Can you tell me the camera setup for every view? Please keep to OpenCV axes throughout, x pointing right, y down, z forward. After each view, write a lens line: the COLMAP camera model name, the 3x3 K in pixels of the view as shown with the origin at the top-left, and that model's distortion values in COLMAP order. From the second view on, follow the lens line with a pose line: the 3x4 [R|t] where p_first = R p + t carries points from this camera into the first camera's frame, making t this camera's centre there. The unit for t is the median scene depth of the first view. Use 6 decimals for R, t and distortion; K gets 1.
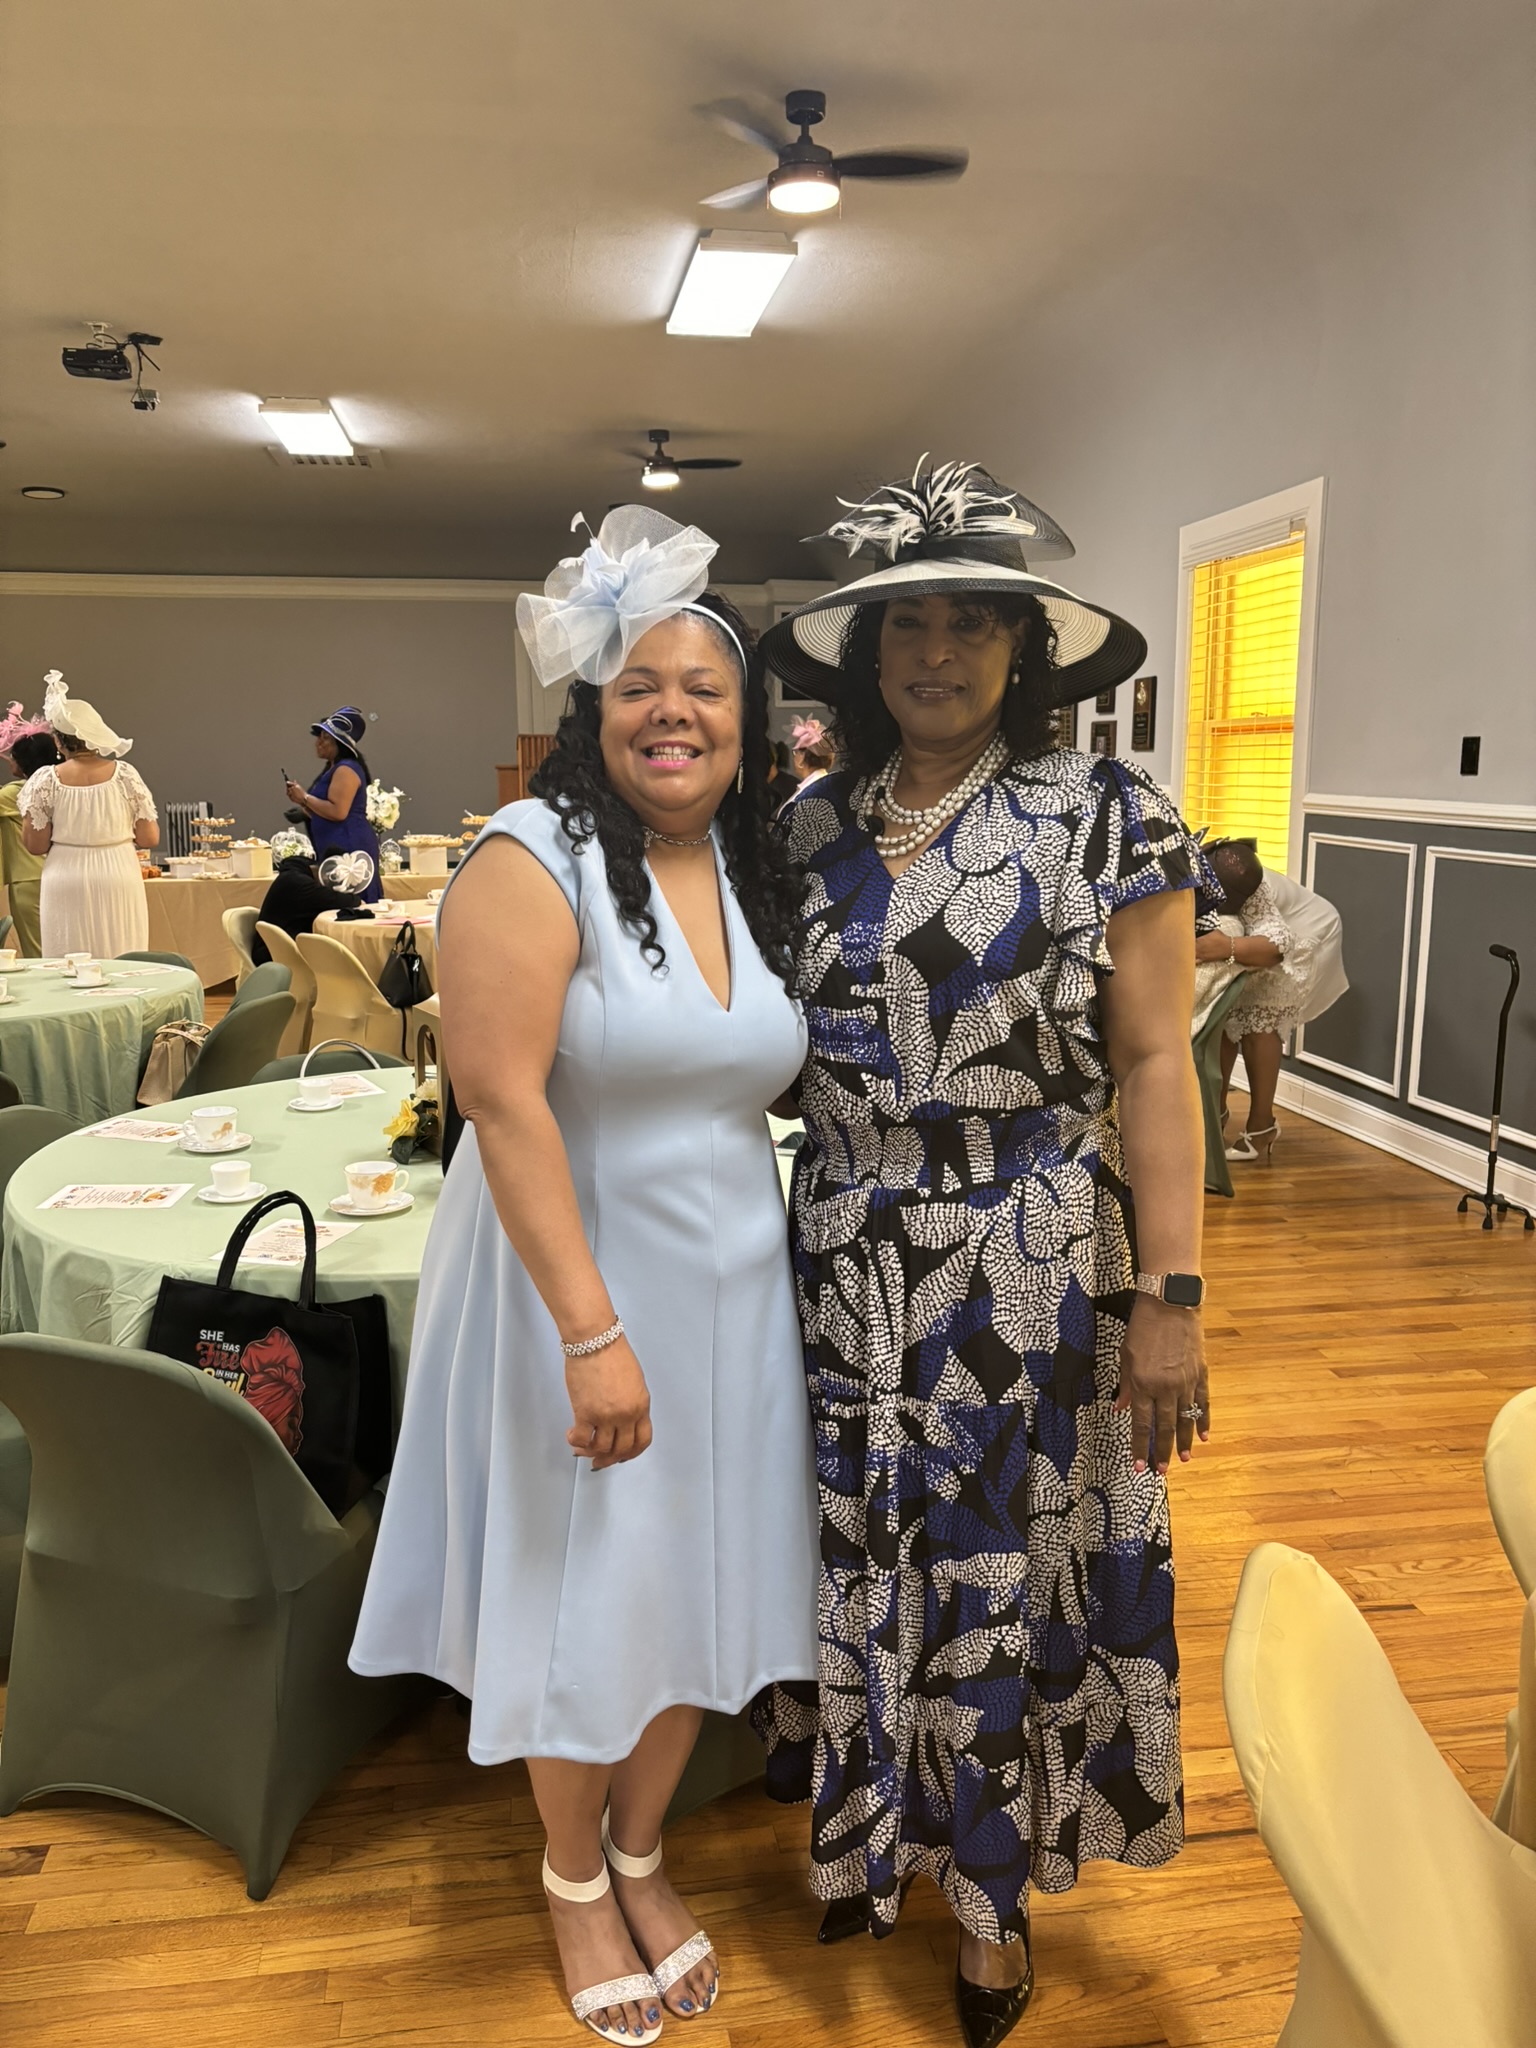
lens RADIAL K [[1575.0, 0, 769.5], [0, 1575.0, 1023.9], [0, 0, 1]] dist [0.005749, 0.011077]
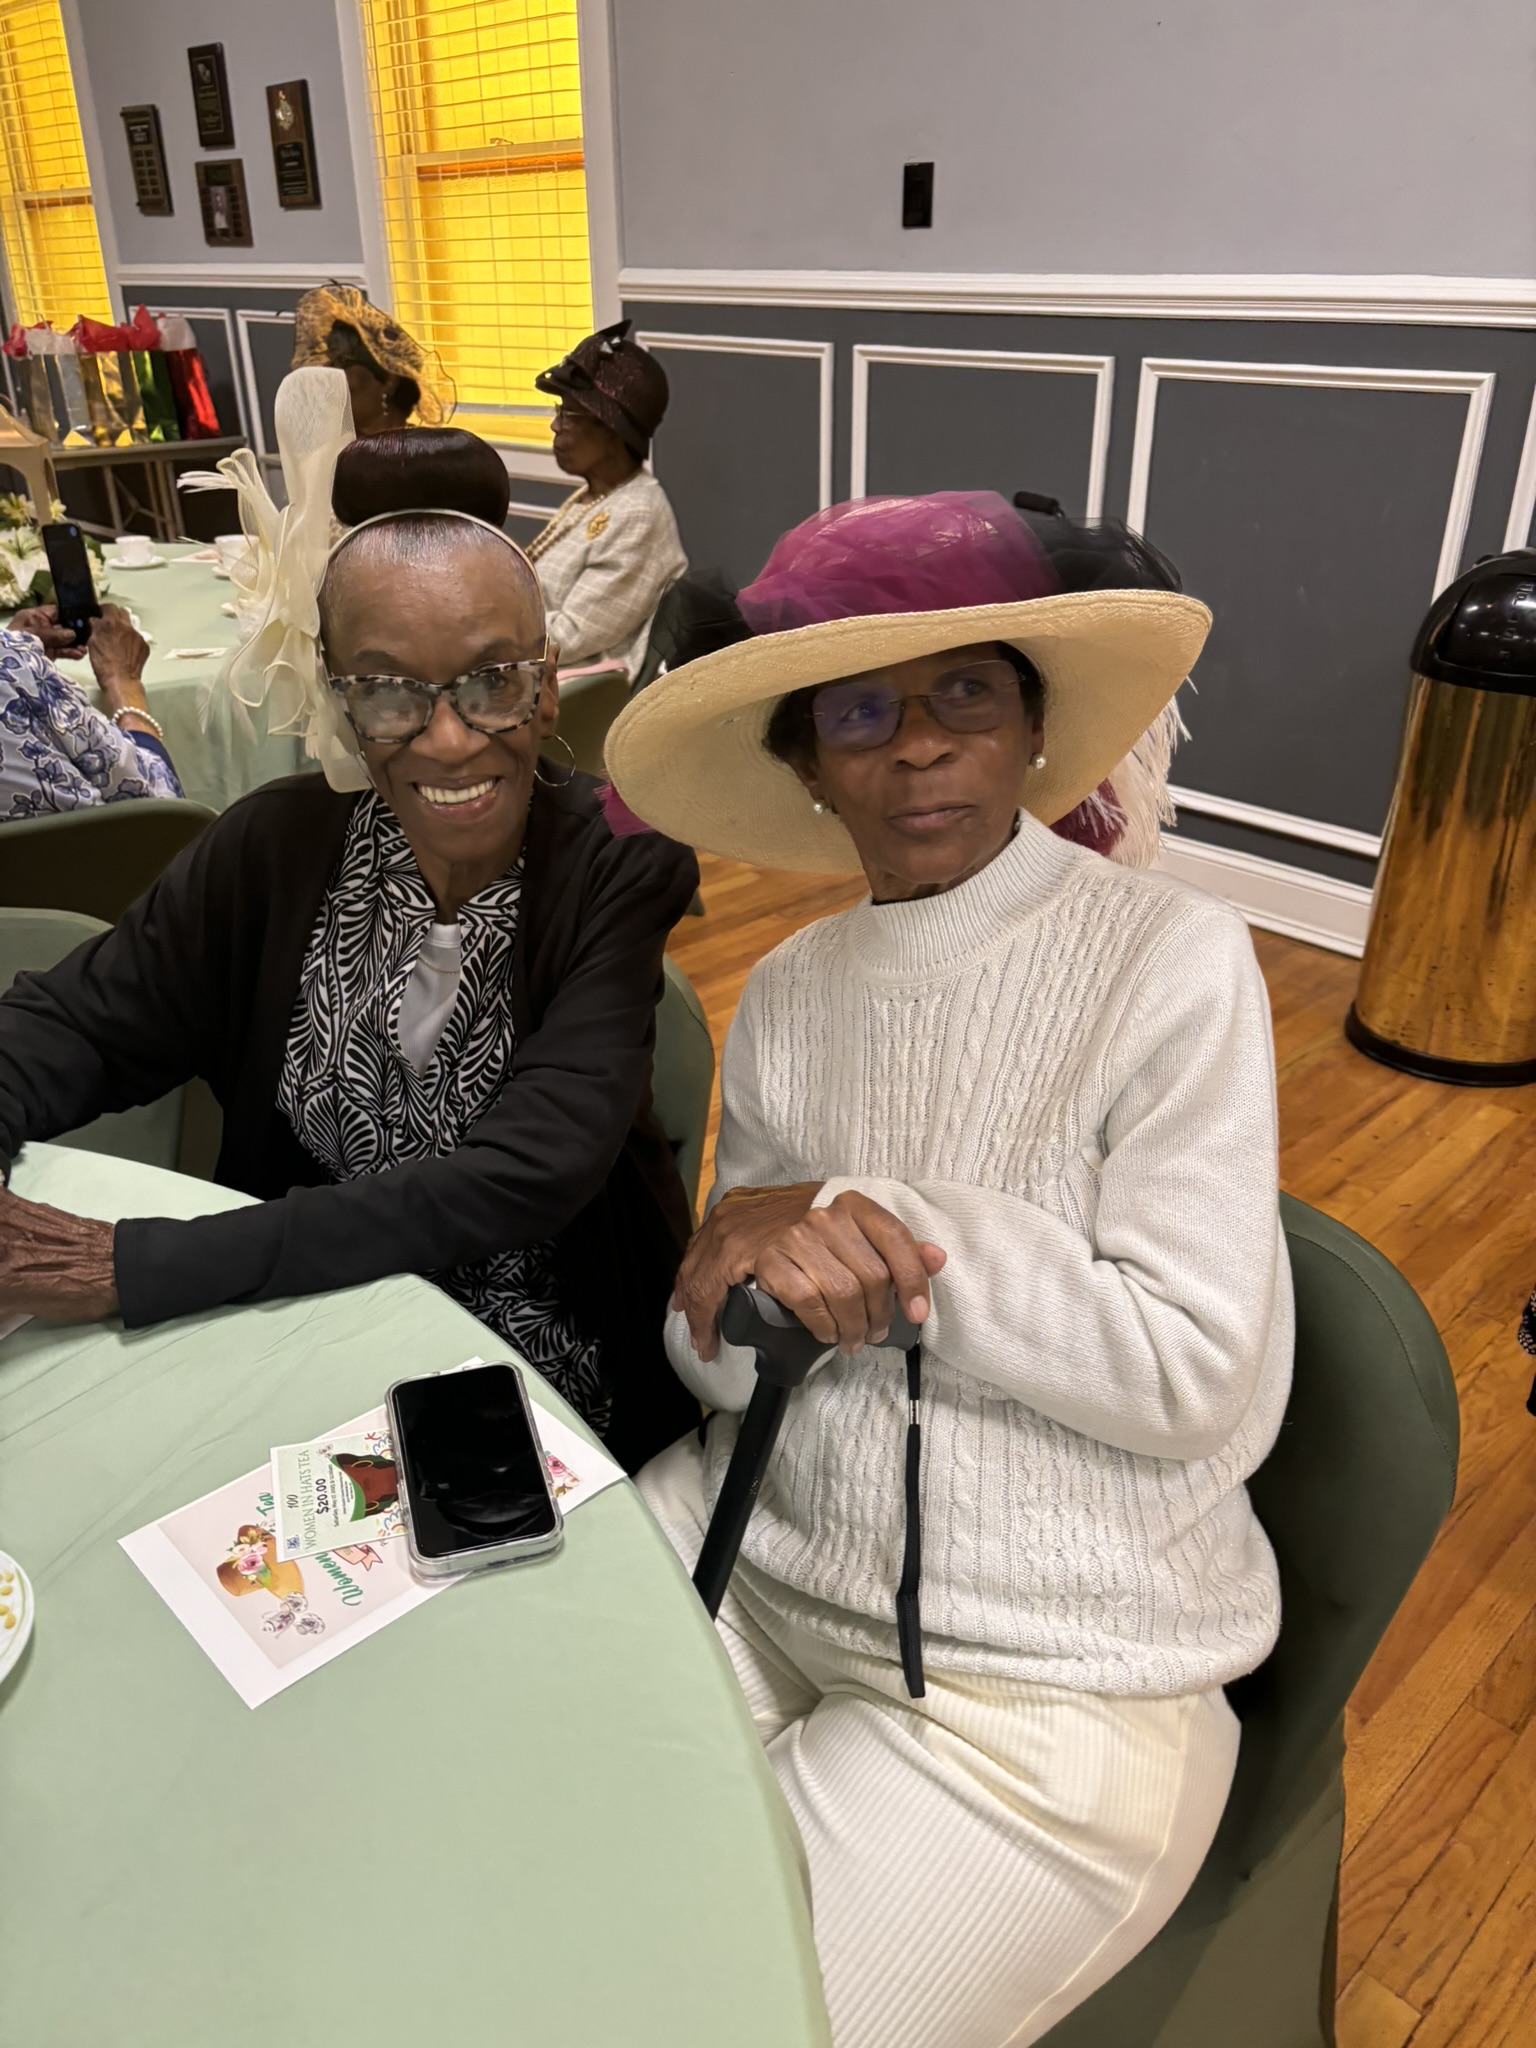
lens RADIAL K [[1575.0, 0, 767.3], [0, 1575.0, 1025.5], [0, 0, 1]] dist [0.005749, 0.011077]
pose [[0.829853, -0.283592, 0.480542, -0.020871], [0.126657, 0.934470, 0.332753, -0.051878], [-0.543418, -0.215272, 0.811391, 0.299574]]
